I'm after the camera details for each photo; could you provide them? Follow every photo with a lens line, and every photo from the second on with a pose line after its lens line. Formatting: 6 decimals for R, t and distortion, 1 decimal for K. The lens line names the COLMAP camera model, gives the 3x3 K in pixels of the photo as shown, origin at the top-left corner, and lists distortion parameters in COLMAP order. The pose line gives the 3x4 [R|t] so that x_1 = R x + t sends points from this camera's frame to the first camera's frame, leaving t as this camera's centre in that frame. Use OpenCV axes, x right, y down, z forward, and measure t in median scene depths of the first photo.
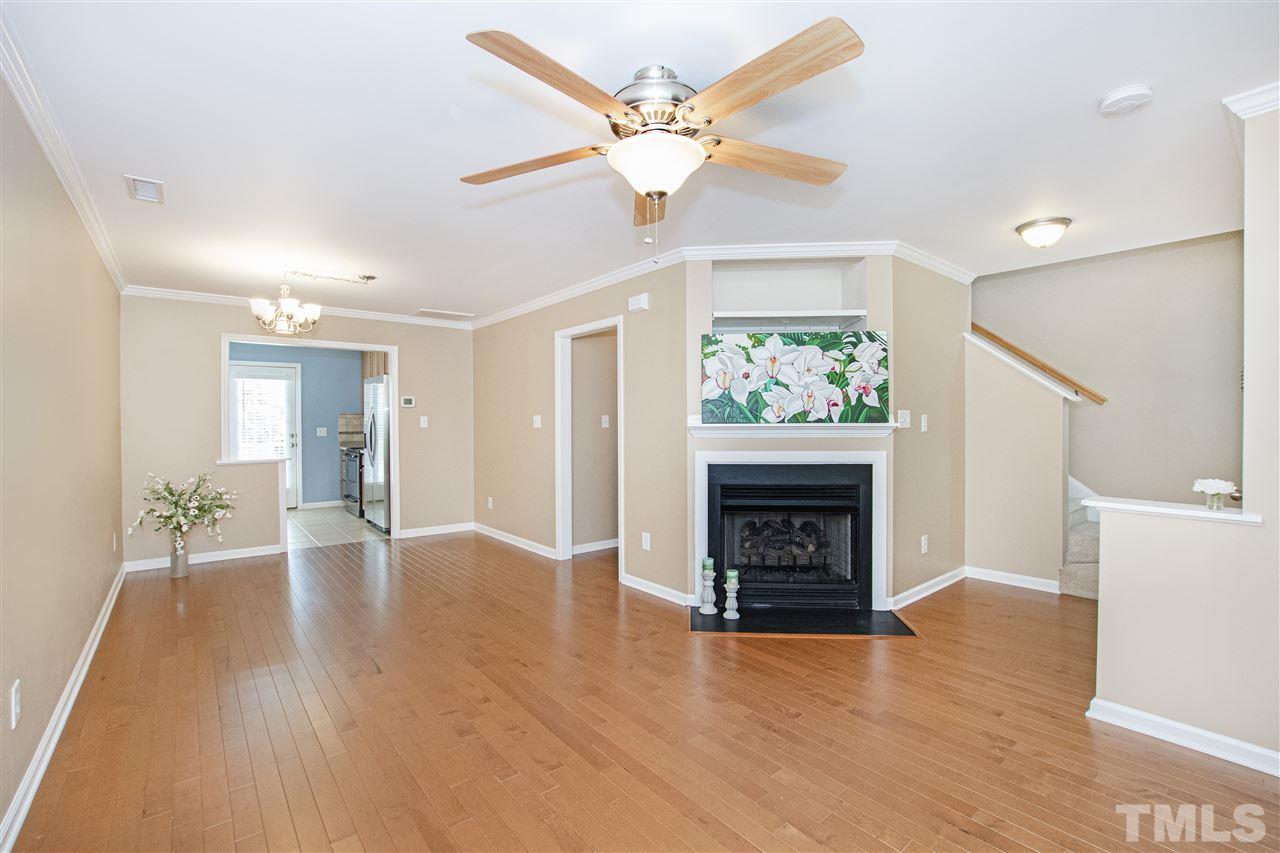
lens RADIAL K [[568.7, 0, 642.2], [0, 568.7, 422.3], [0, 0, 1]] dist [-0.001412, -0.000108]
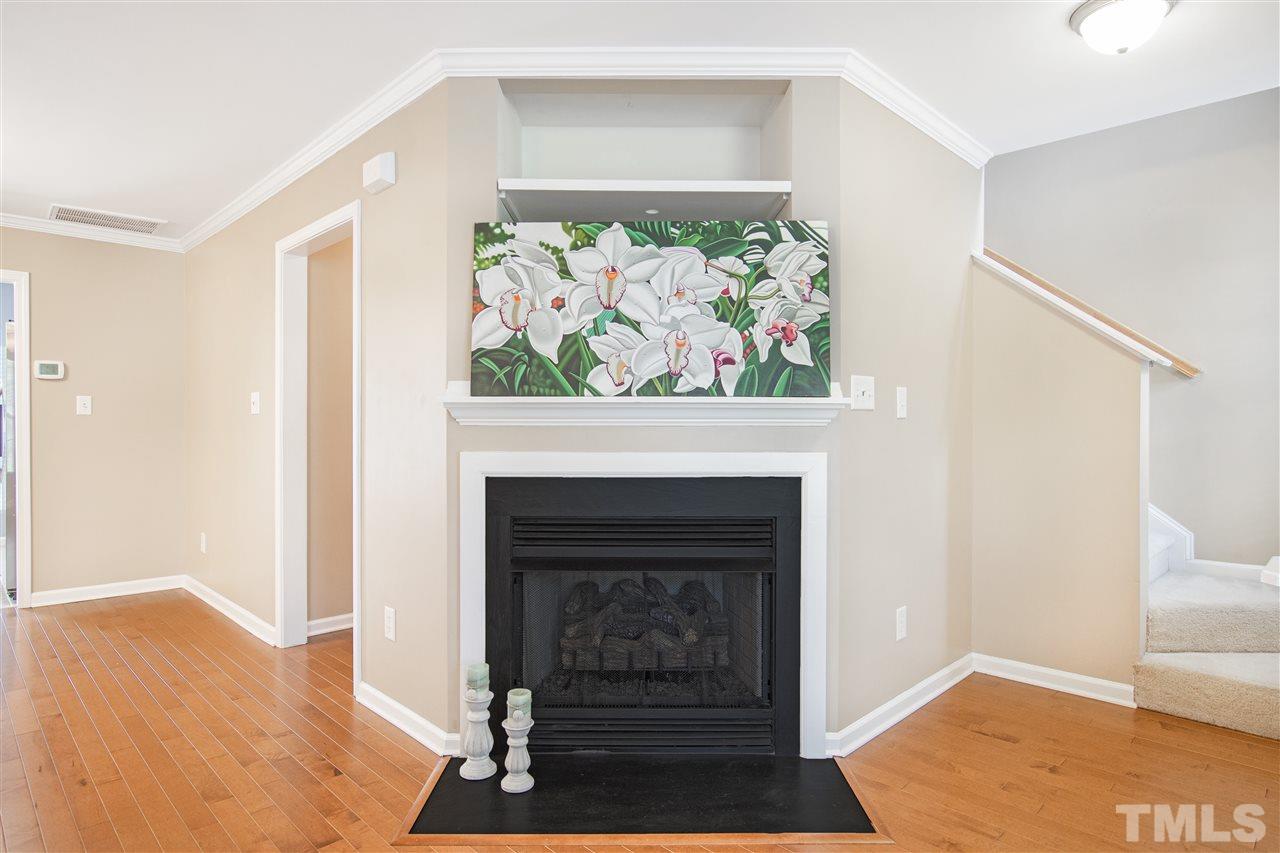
lens RADIAL K [[707.3, 0, 637.3], [0, 707.3, 421.7], [0, 0, 1]] dist [0.001964, 0.000402]
pose [[0.997453, 0.005100, 0.071148, 0.209706], [-0.004839, 0.999981, -0.003833, 0.026129], [-0.071166, 0.003479, 0.997458, 0.365137]]
